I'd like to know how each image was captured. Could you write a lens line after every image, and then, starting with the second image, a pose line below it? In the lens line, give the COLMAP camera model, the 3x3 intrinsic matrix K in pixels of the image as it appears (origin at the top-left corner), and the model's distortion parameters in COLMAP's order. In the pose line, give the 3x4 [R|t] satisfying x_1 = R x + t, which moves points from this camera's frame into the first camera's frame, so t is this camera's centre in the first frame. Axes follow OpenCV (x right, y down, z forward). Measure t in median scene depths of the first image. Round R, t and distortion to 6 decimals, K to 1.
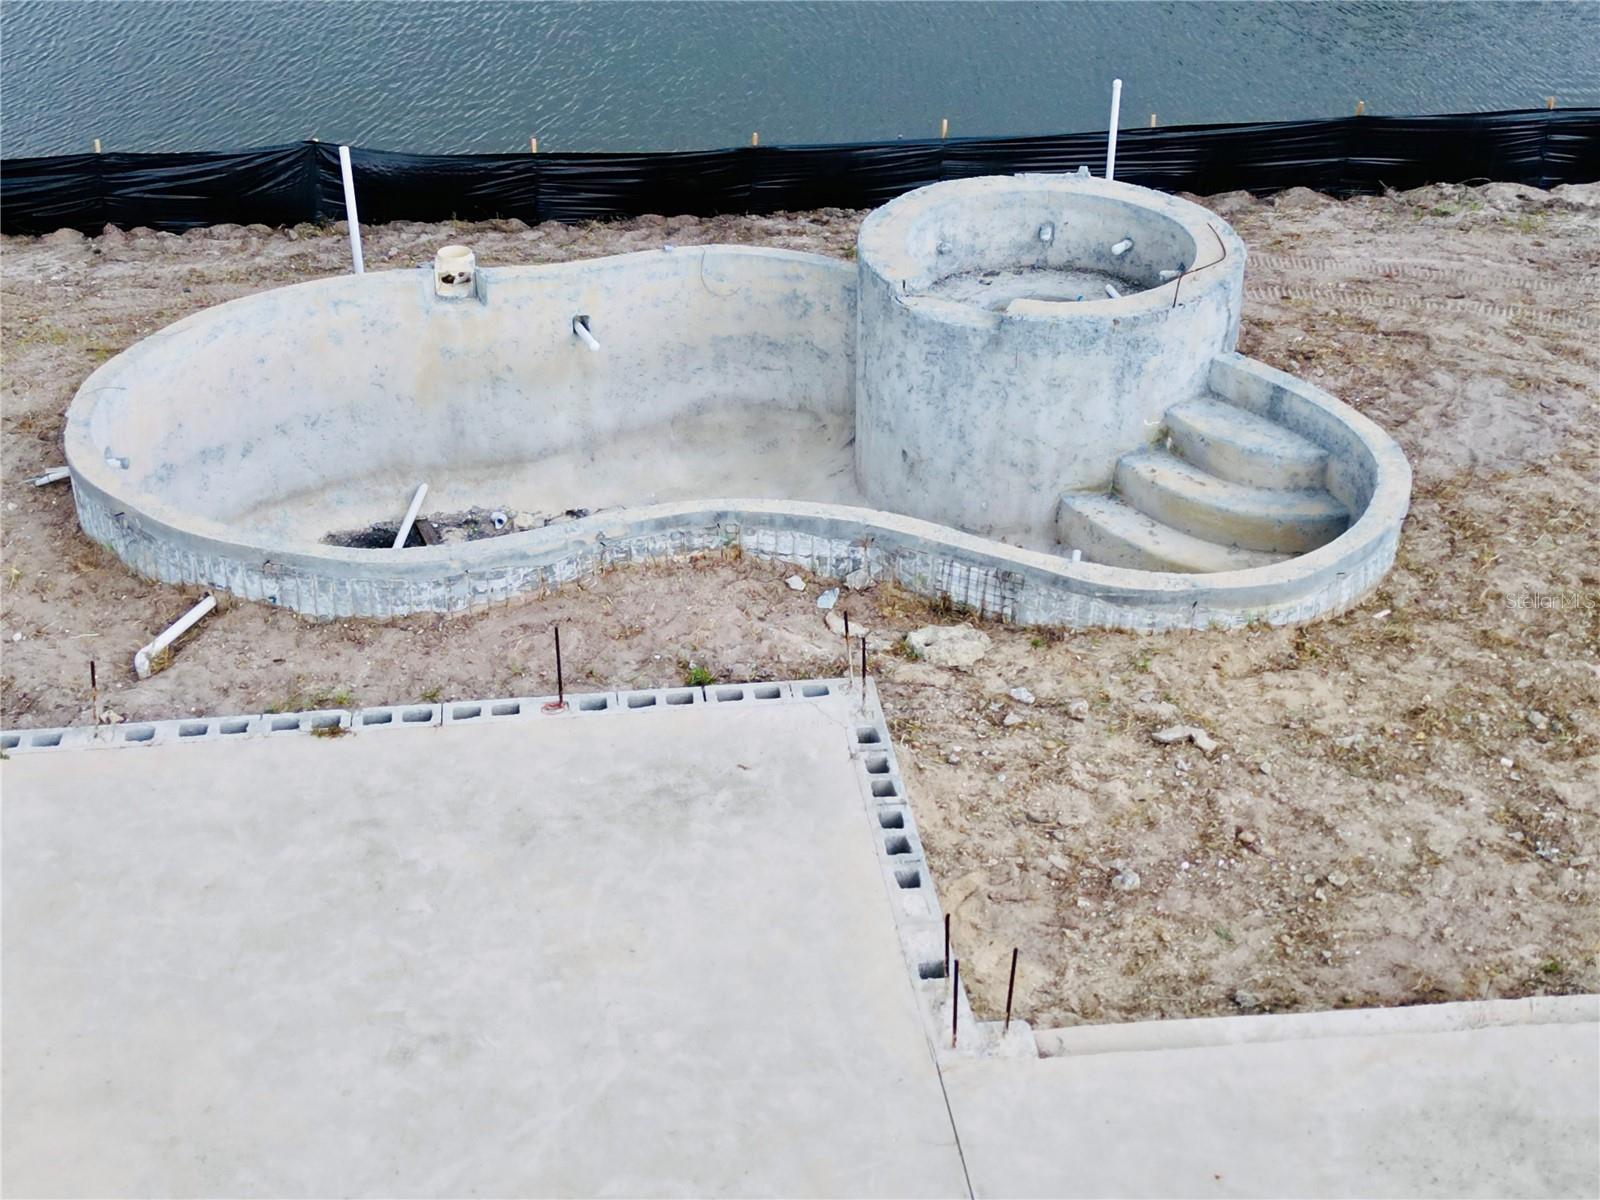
lens RADIAL K [[2217.6, 0, 806.1], [0, 2217.6, 597.8], [0, 0, 1]] dist [0.198159, -0.564769]
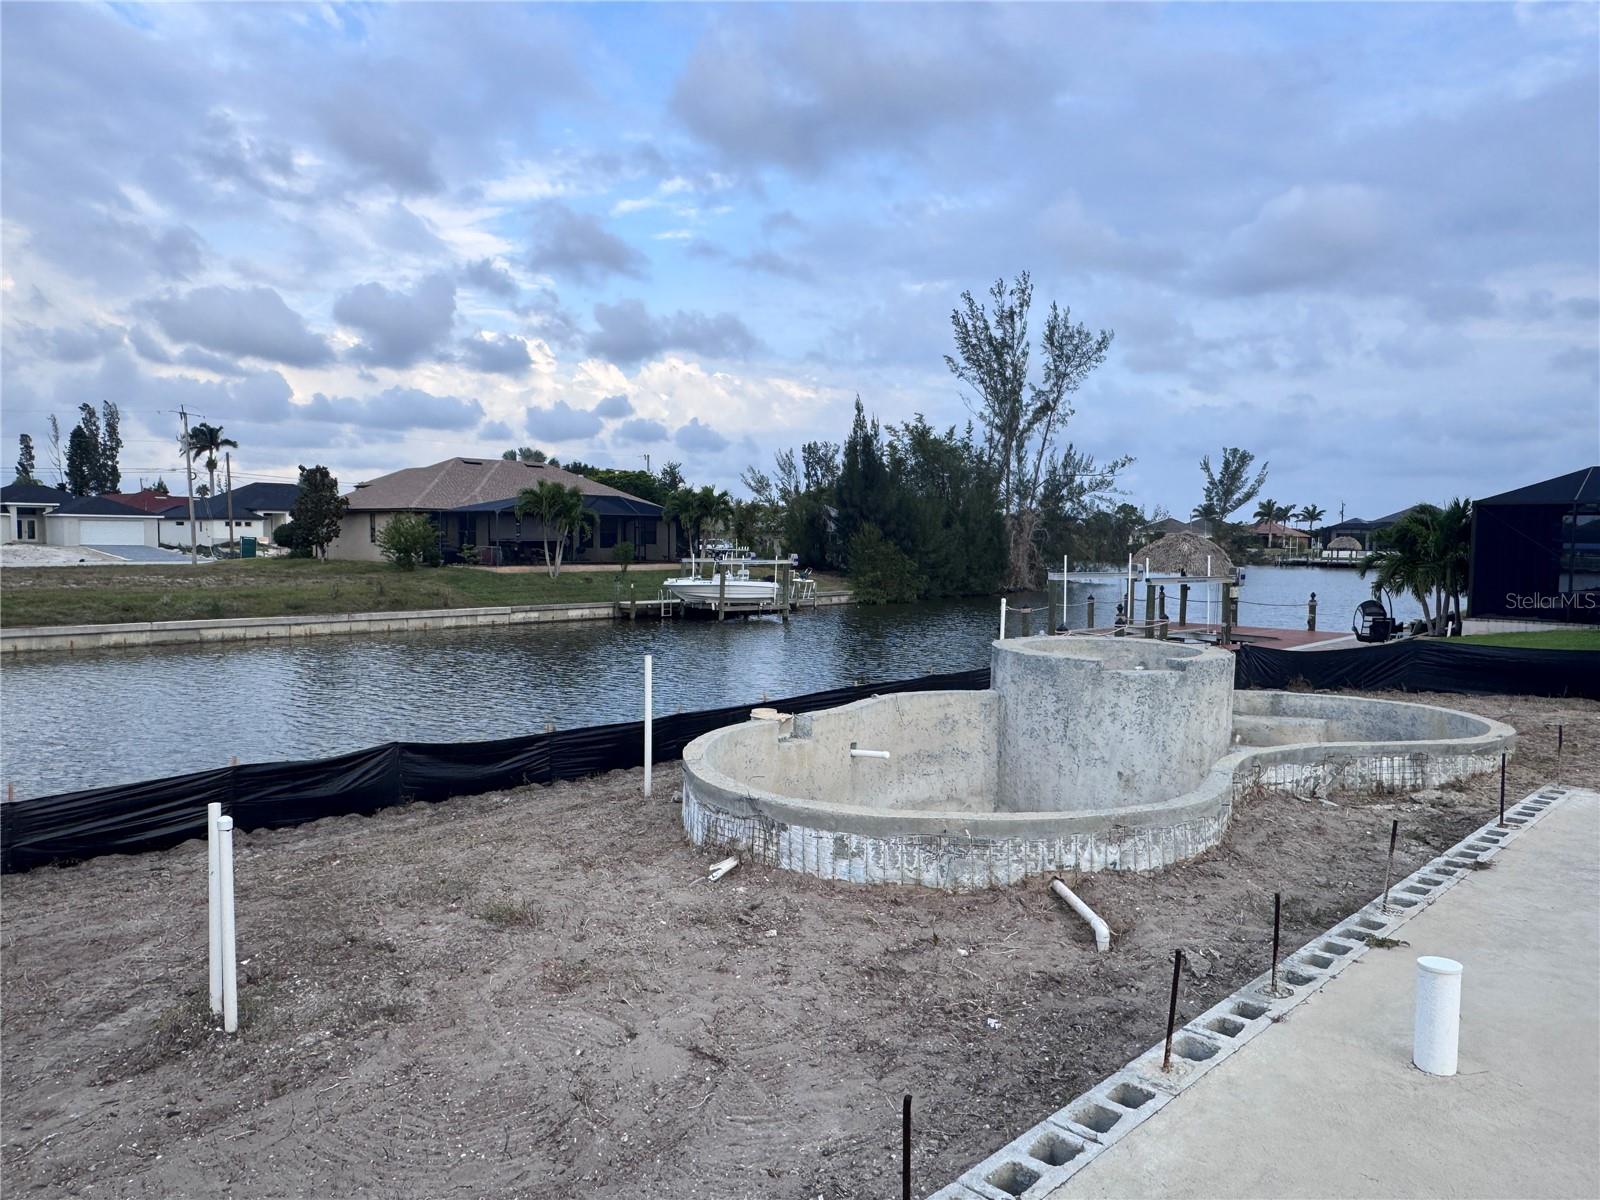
lens RADIAL K [[1099.7, 0, 812.0], [0, 1099.7, 605.1], [0, 0, 1]] dist [-0.005218, 0.000283]
pose [[0.789980, -0.041547, 0.611724, -0.680999], [0.307581, 0.889934, -0.336766, 0.023364], [-0.530402, 0.454193, 0.715809, 0.628290]]
